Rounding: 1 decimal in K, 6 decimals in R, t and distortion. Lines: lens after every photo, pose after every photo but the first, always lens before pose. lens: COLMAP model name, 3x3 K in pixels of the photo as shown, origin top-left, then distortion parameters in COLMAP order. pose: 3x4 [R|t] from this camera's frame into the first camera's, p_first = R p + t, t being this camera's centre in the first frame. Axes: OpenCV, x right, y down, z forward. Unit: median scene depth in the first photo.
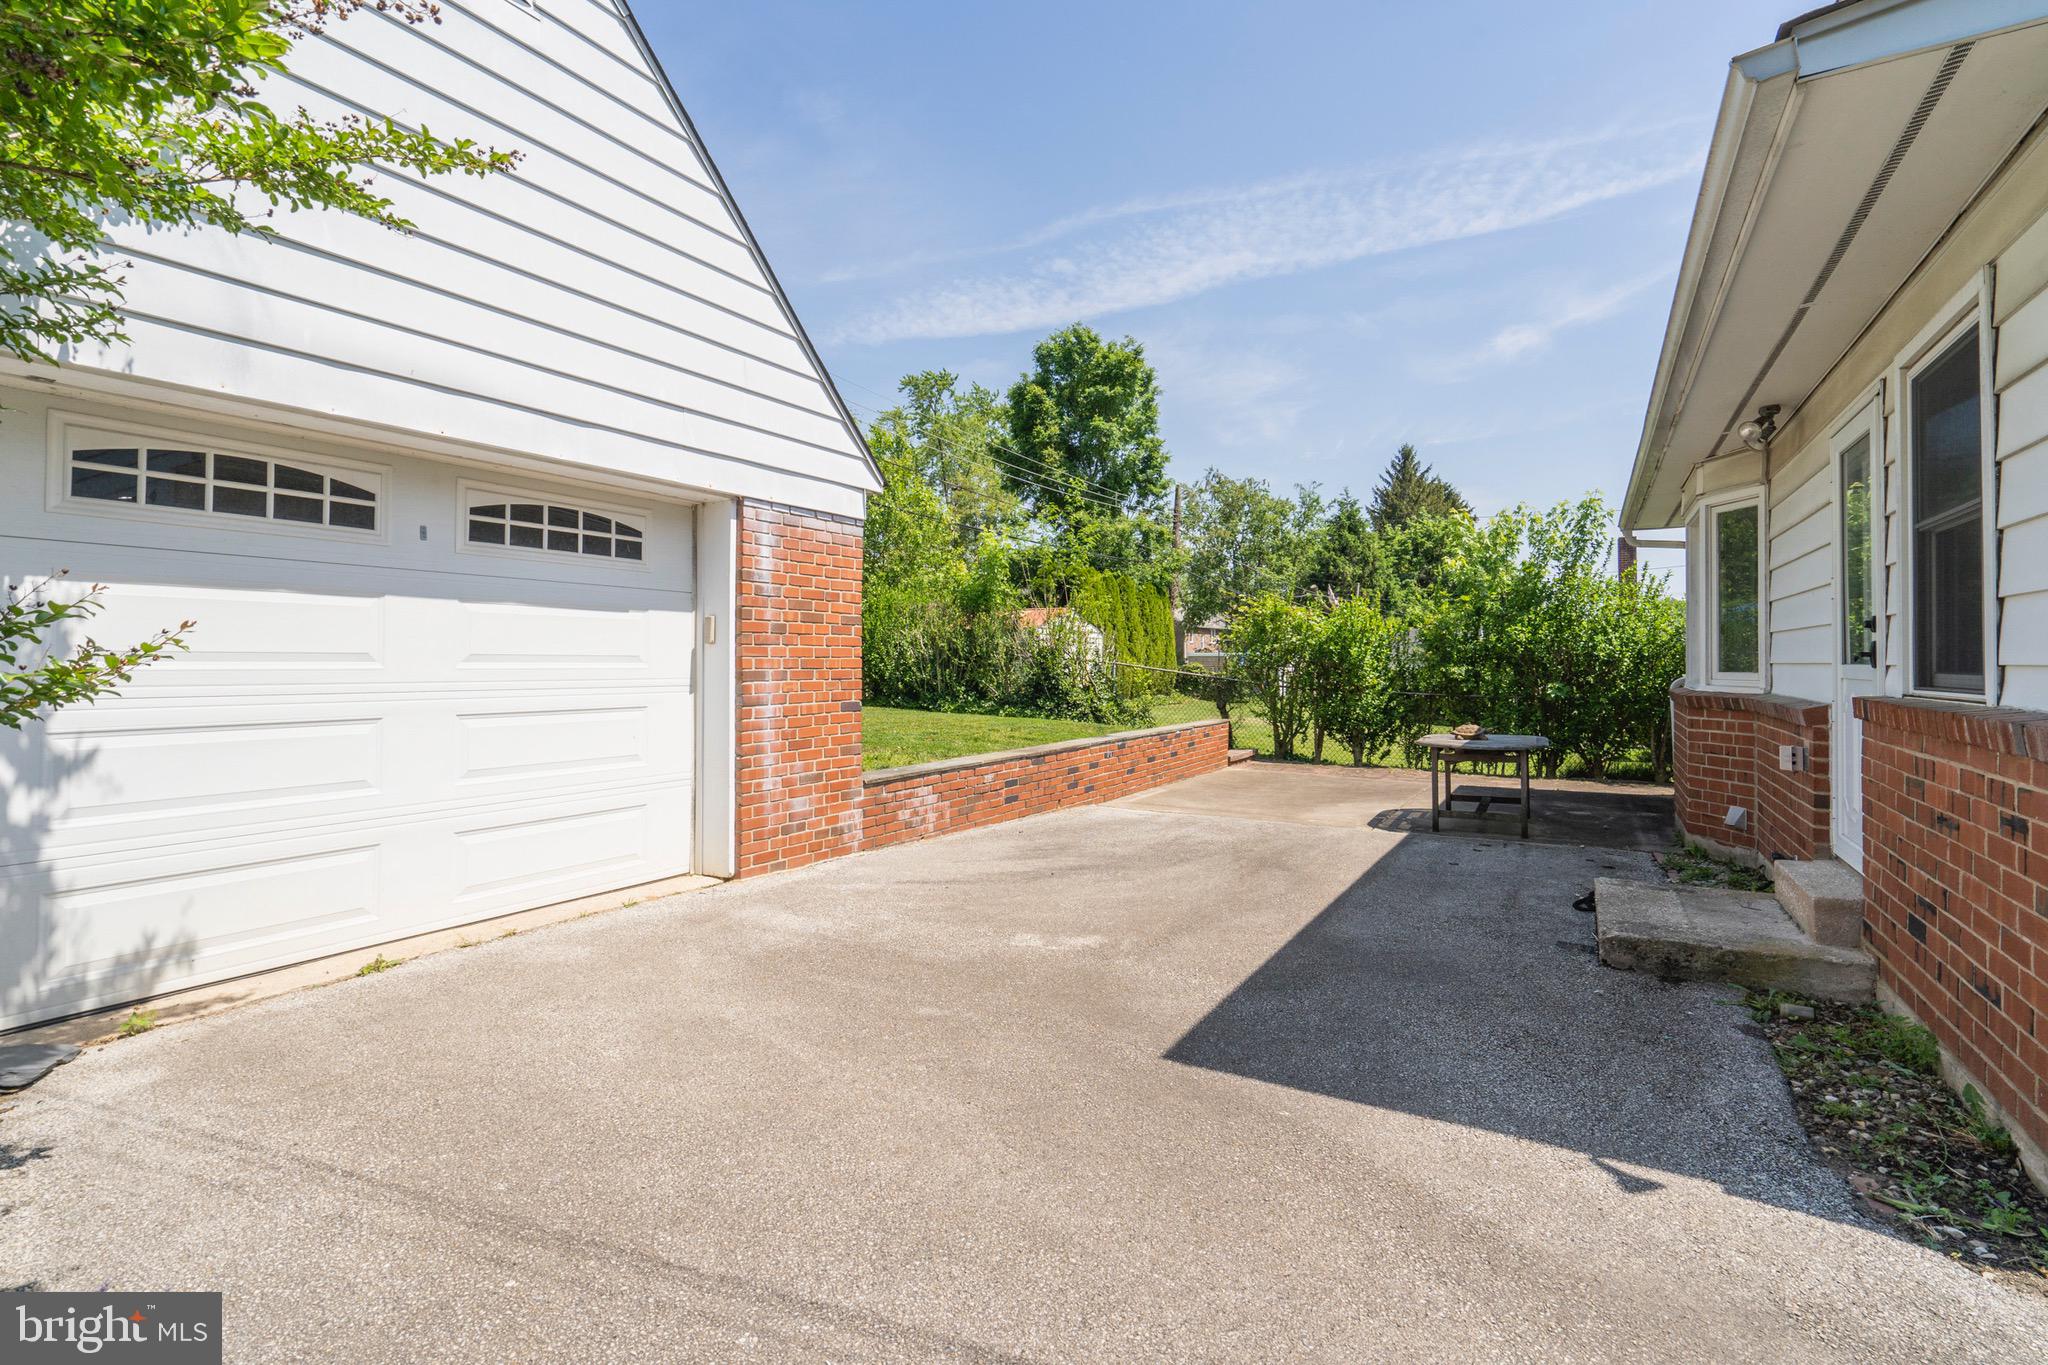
lens RADIAL K [[929.6, 0, 1033.5], [0, 929.6, 645.5], [0, 0, 1]] dist [-0.008501, 0.001099]
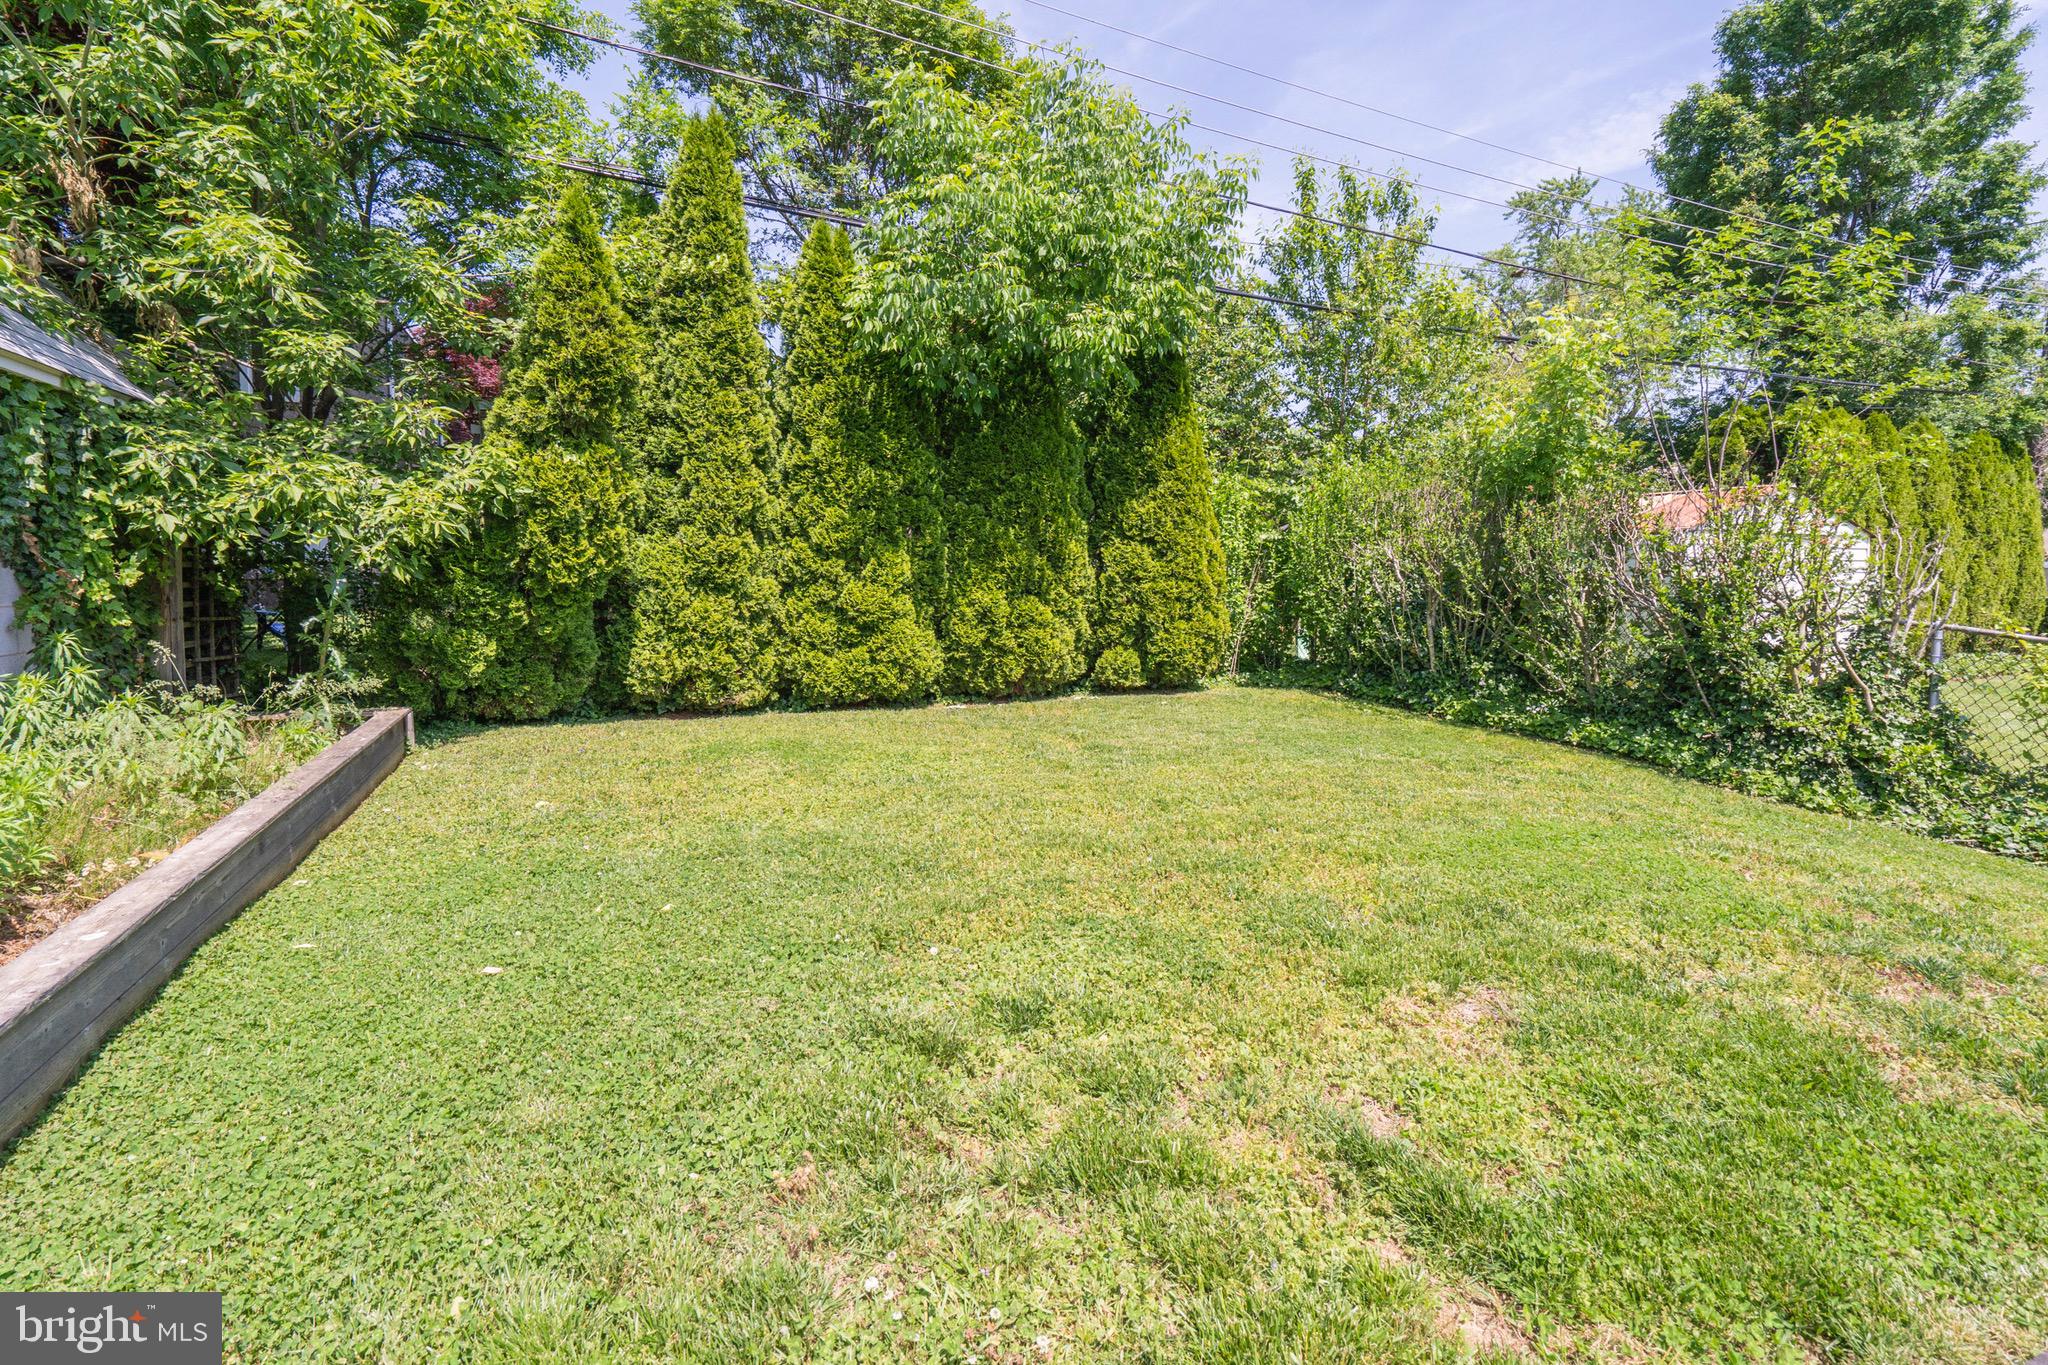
lens RADIAL K [[929.6, 0, 1046.4], [0, 929.6, 623.9], [0, 0, 1]] dist [-0.008501, 0.001099]
pose [[0.809385, 0.030923, -0.586464, 0.047383], [0.013407, 0.997380, 0.071093, -0.029406], [0.587126, -0.065404, 0.806849, 1.333377]]
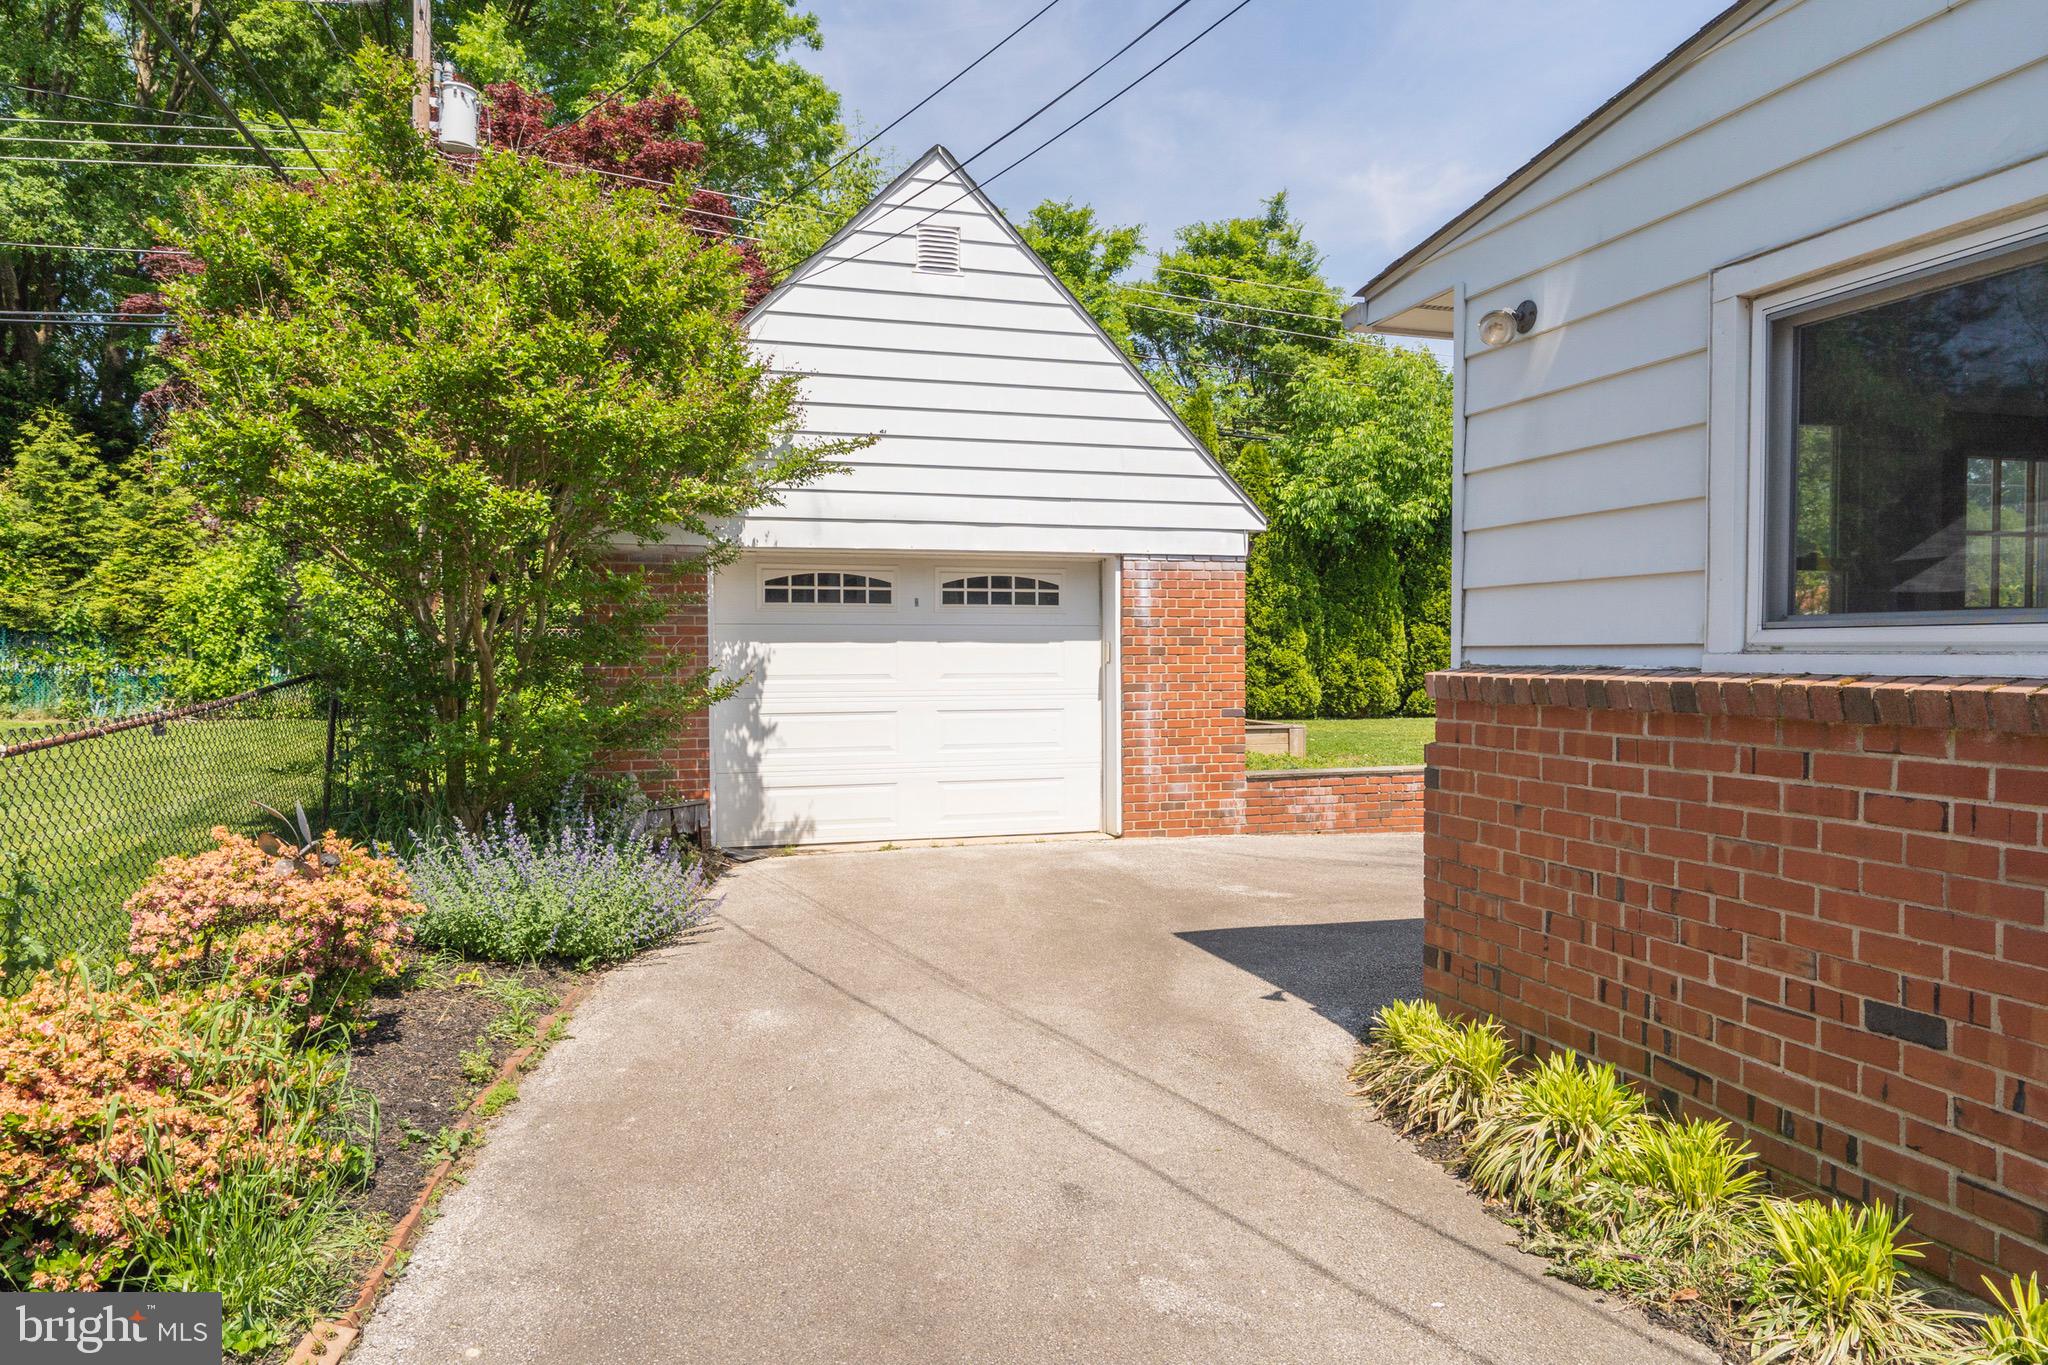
lens RADIAL K [[1279.8, 0, 1036.2], [0, 1279.8, 657.8], [0, 0, 1]] dist [0.032171, 0.000143]
pose [[0.739395, -0.004649, -0.673256, 0.712671], [0.019542, 0.999703, 0.014559, -0.033722], [0.672988, -0.023922, 0.739266, -0.386034]]
